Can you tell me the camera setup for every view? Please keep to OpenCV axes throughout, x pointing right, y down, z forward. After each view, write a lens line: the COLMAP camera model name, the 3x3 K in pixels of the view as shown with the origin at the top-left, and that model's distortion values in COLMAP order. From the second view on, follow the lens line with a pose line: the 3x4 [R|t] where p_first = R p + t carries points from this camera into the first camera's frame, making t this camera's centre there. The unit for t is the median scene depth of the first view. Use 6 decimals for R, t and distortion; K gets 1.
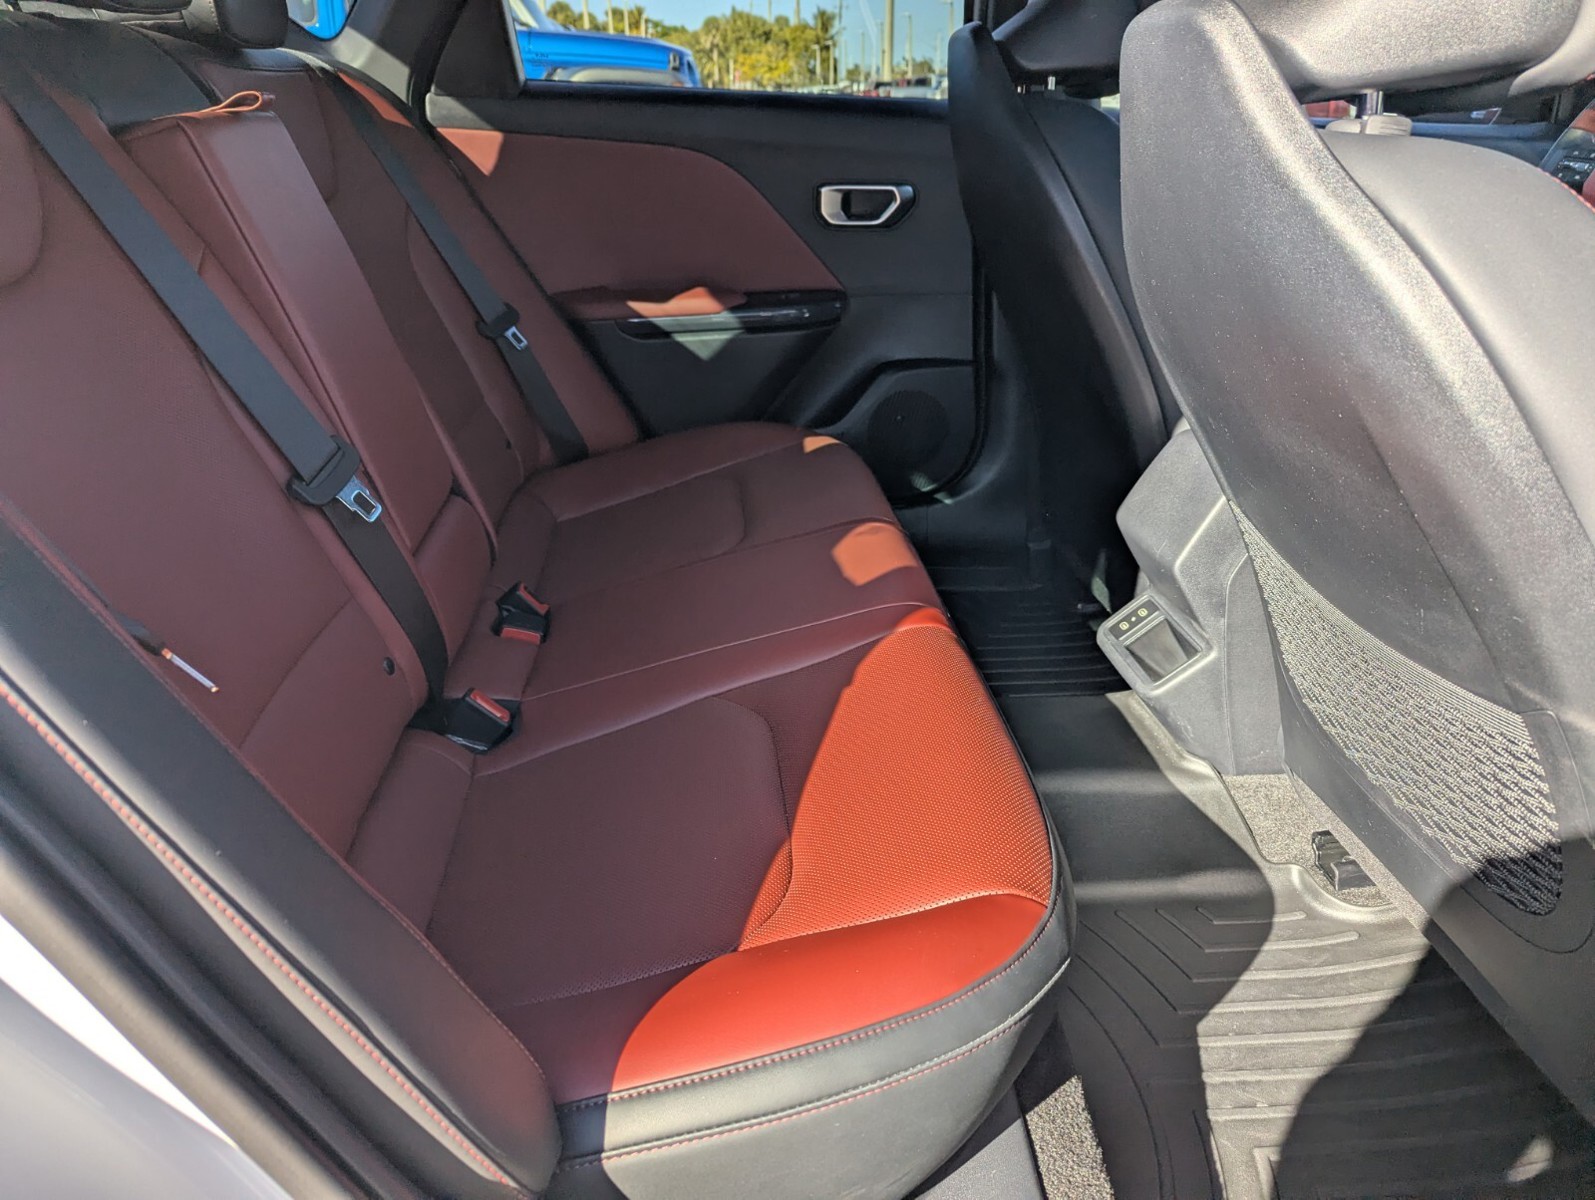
lens RADIAL K [[1133.2, 0, 793.6], [0, 1133.2, 593.5], [0, 0, 1]] dist [0.046913, -0.045478]
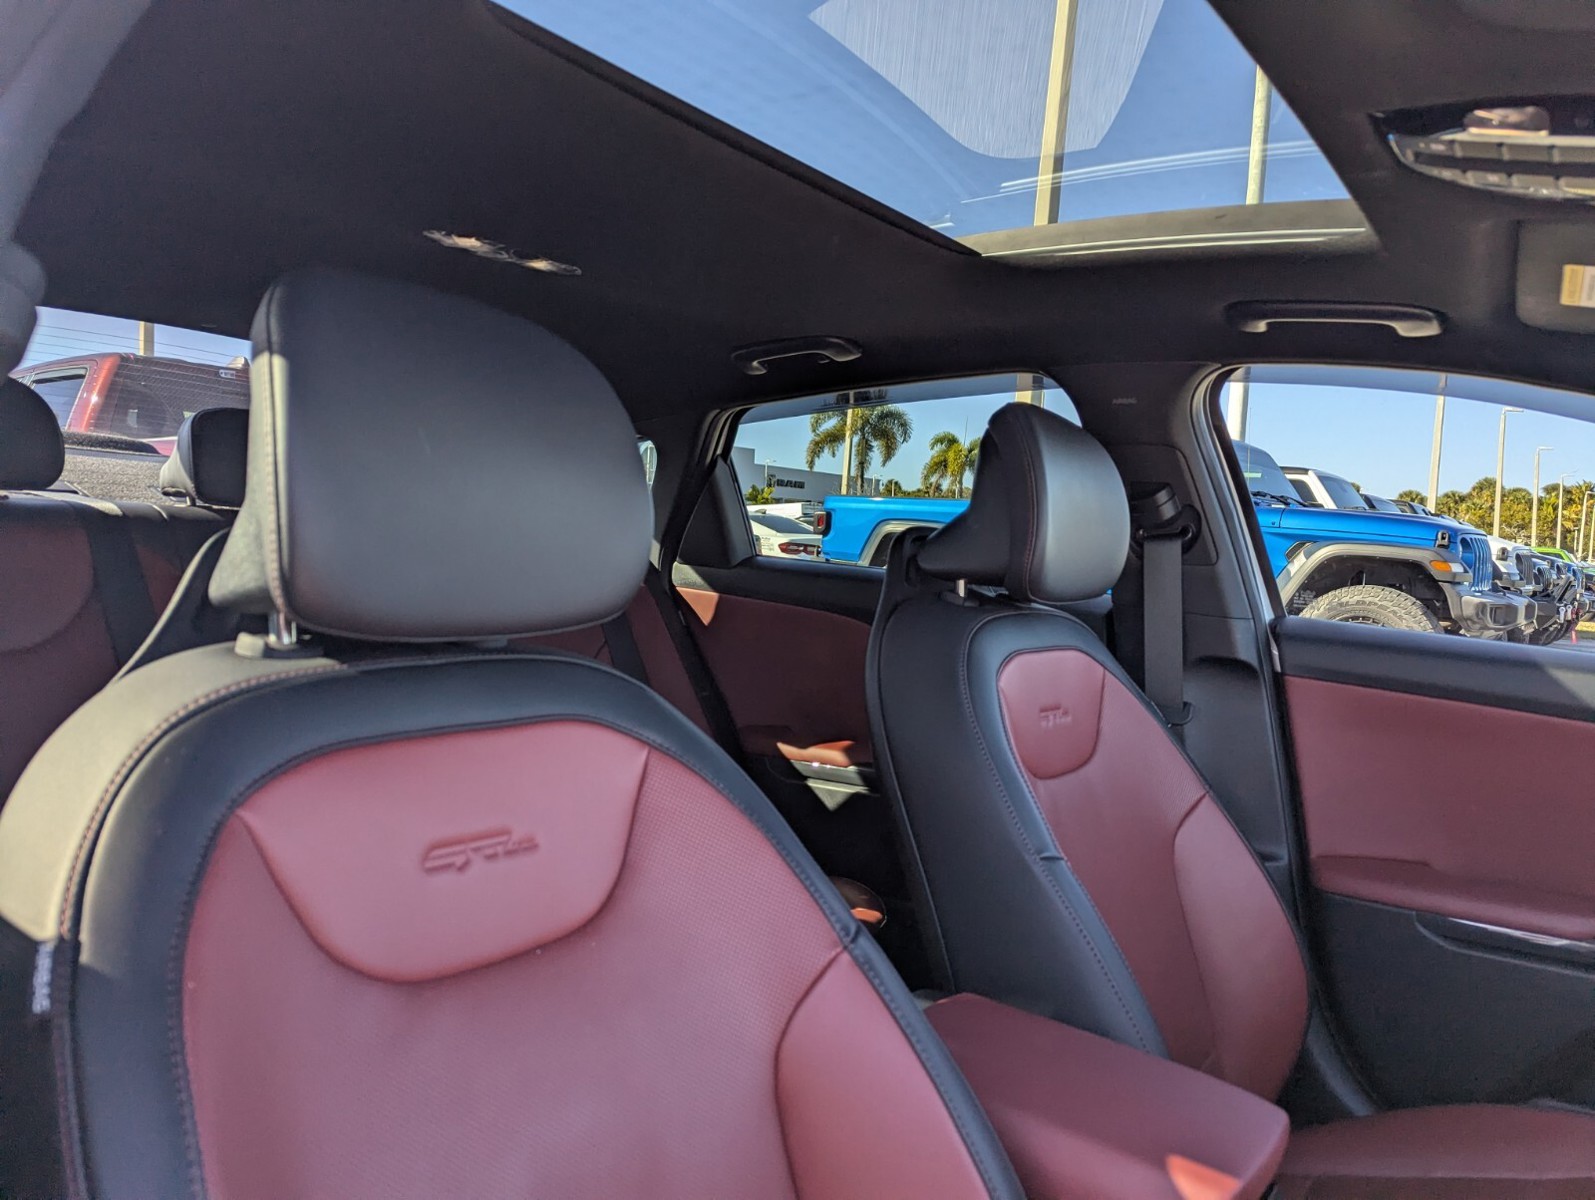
lens RADIAL K [[1147.1, 0, 797.5], [0, 1147.1, 600.0], [0, 0, 1]] dist [0.048129, -0.044124]
pose [[0.753526, 0.059492, -0.654721, 0.554537], [-0.295389, 0.920345, -0.256339, -0.104675], [0.587319, 0.386555, 0.711078, 0.179557]]
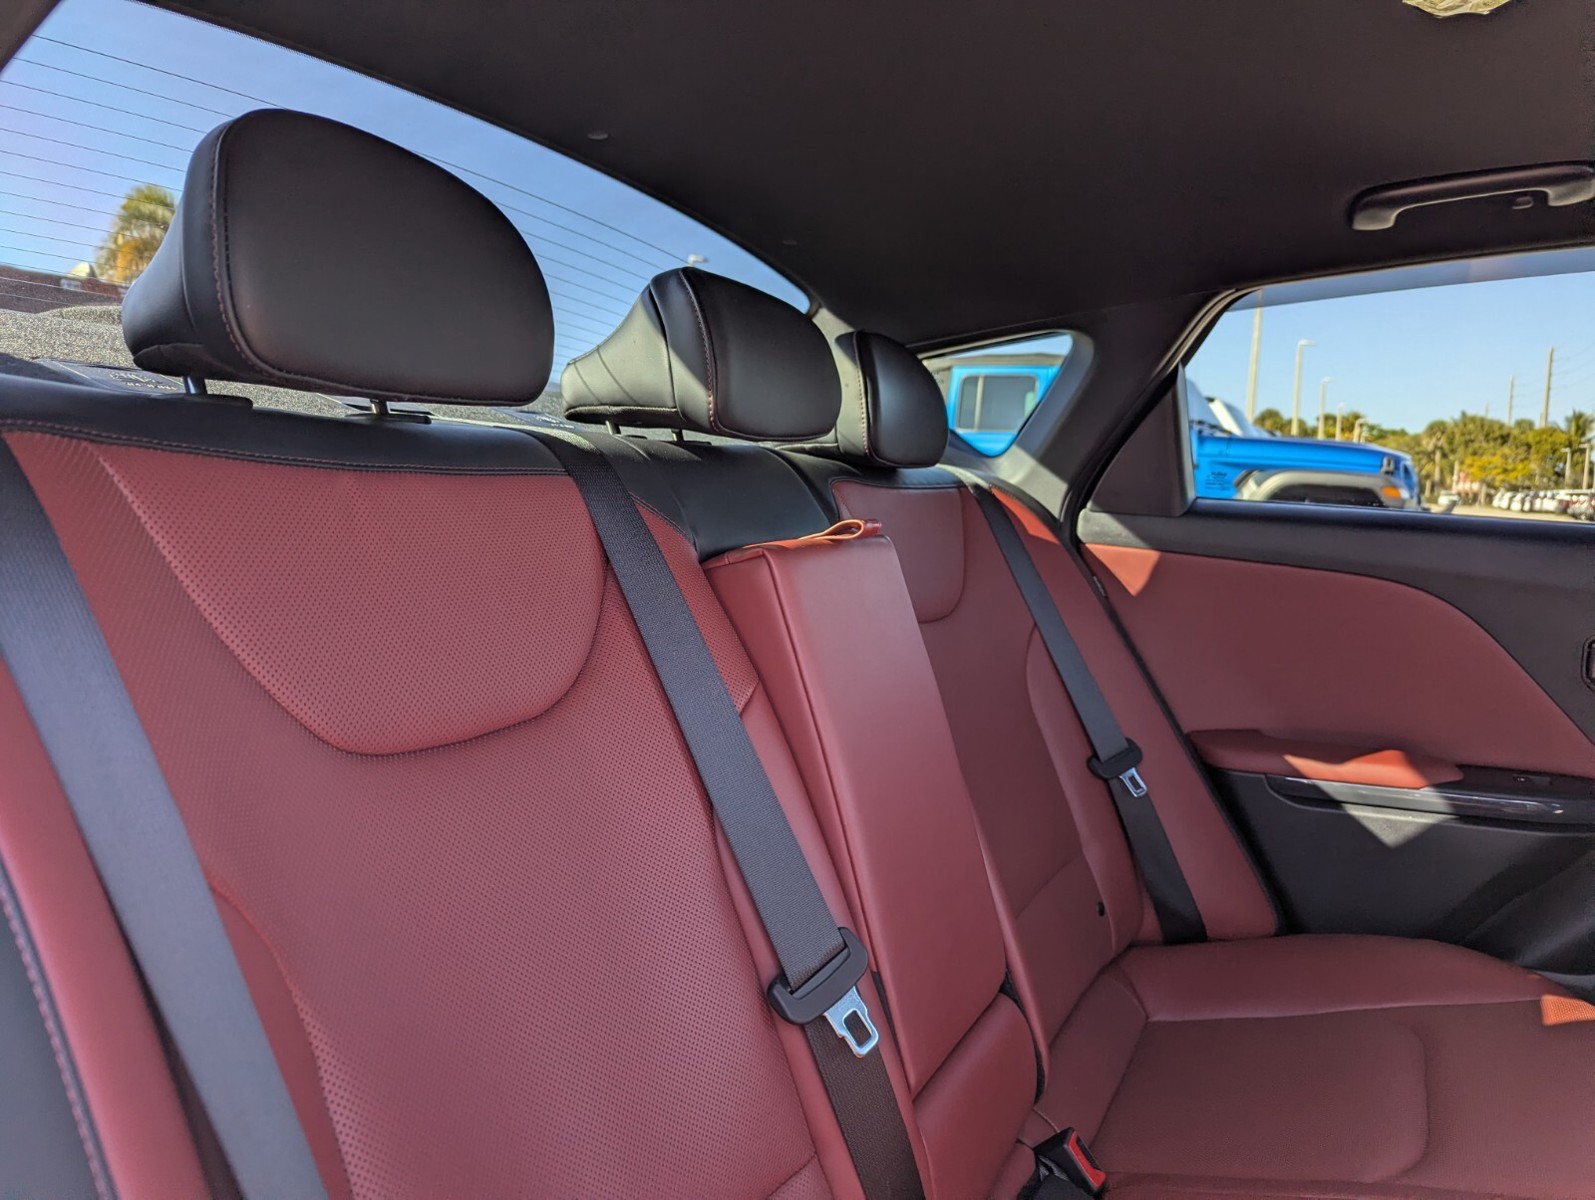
lens RADIAL K [[1133.2, 0, 793.6], [0, 1133.2, 593.5], [0, 0, 1]] dist [0.046913, -0.045478]
pose [[0.841219, 0.076579, -0.535243, -0.017017], [-0.240192, 0.939808, -0.243039, -0.084551], [0.484415, 0.333010, 0.808979, 0.149206]]
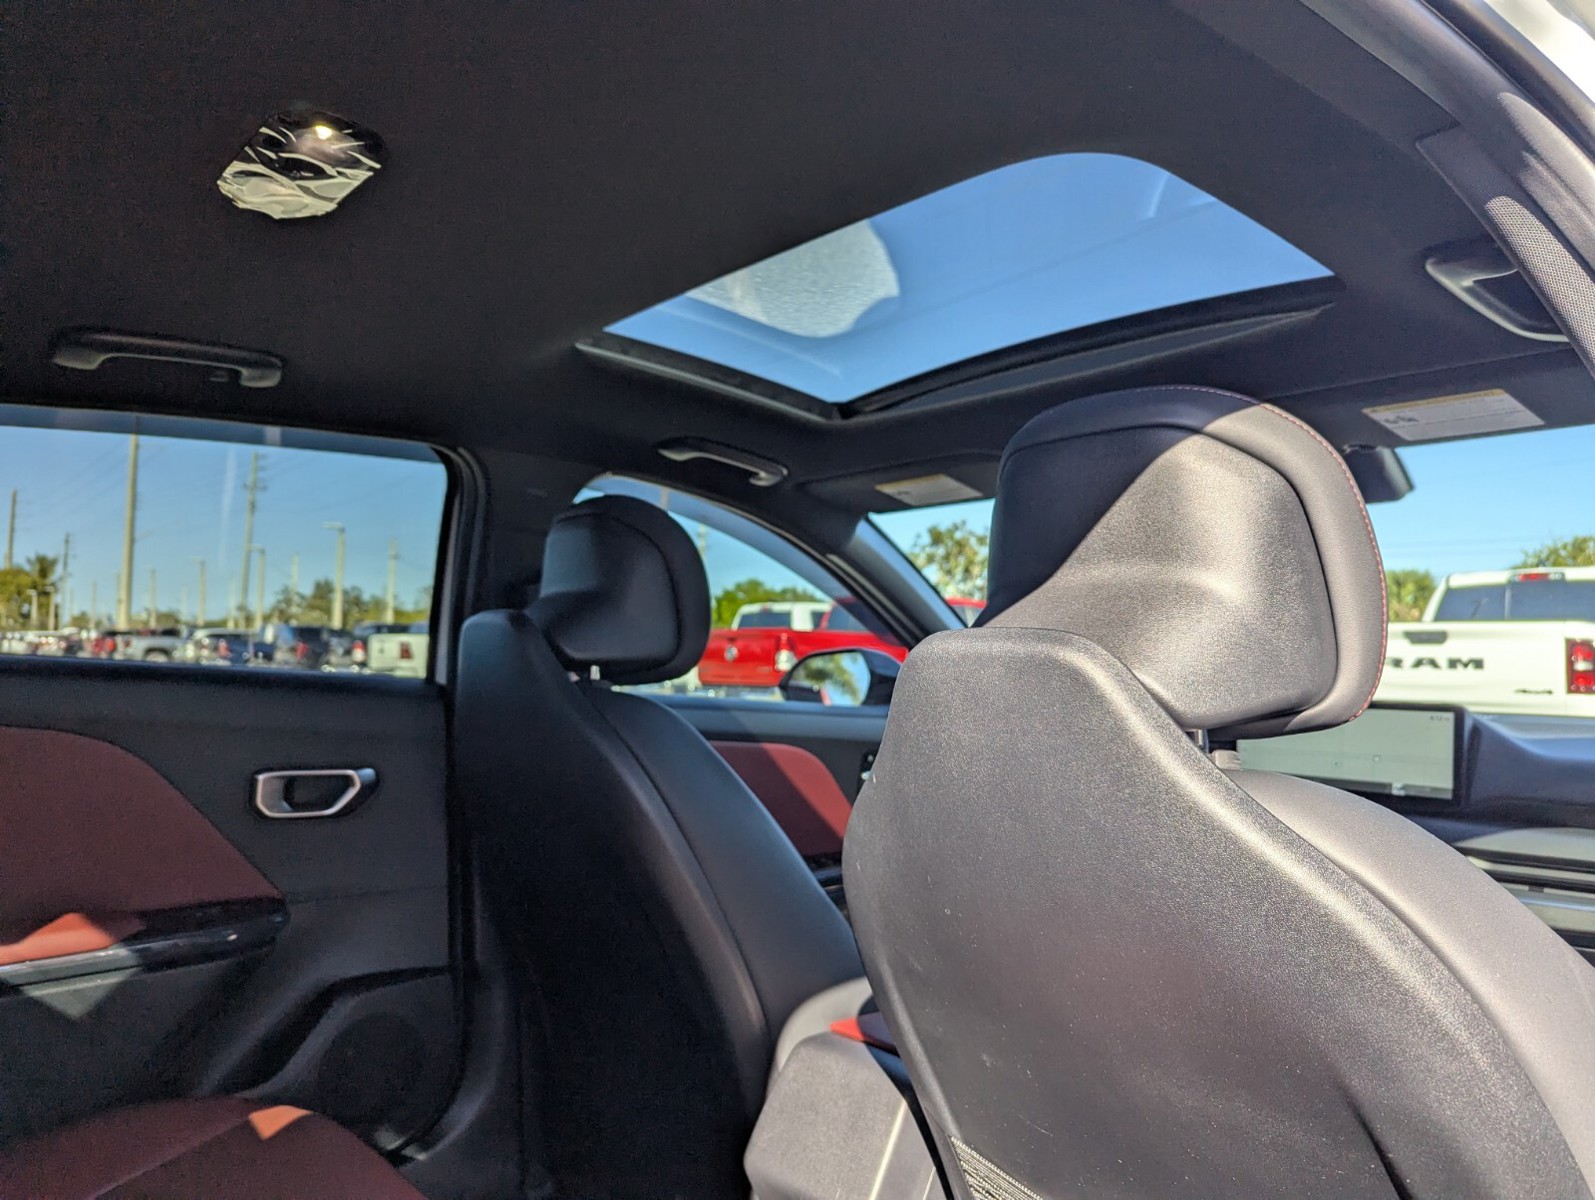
lens RADIAL K [[1147.1, 0, 797.5], [0, 1147.1, 600.0], [0, 0, 1]] dist [0.048129, -0.044124]
pose [[0.820497, 0.055463, 0.568954, -0.132959], [0.200713, 0.903966, -0.377572, -0.081028], [-0.535256, 0.423993, 0.730569, 0.143684]]
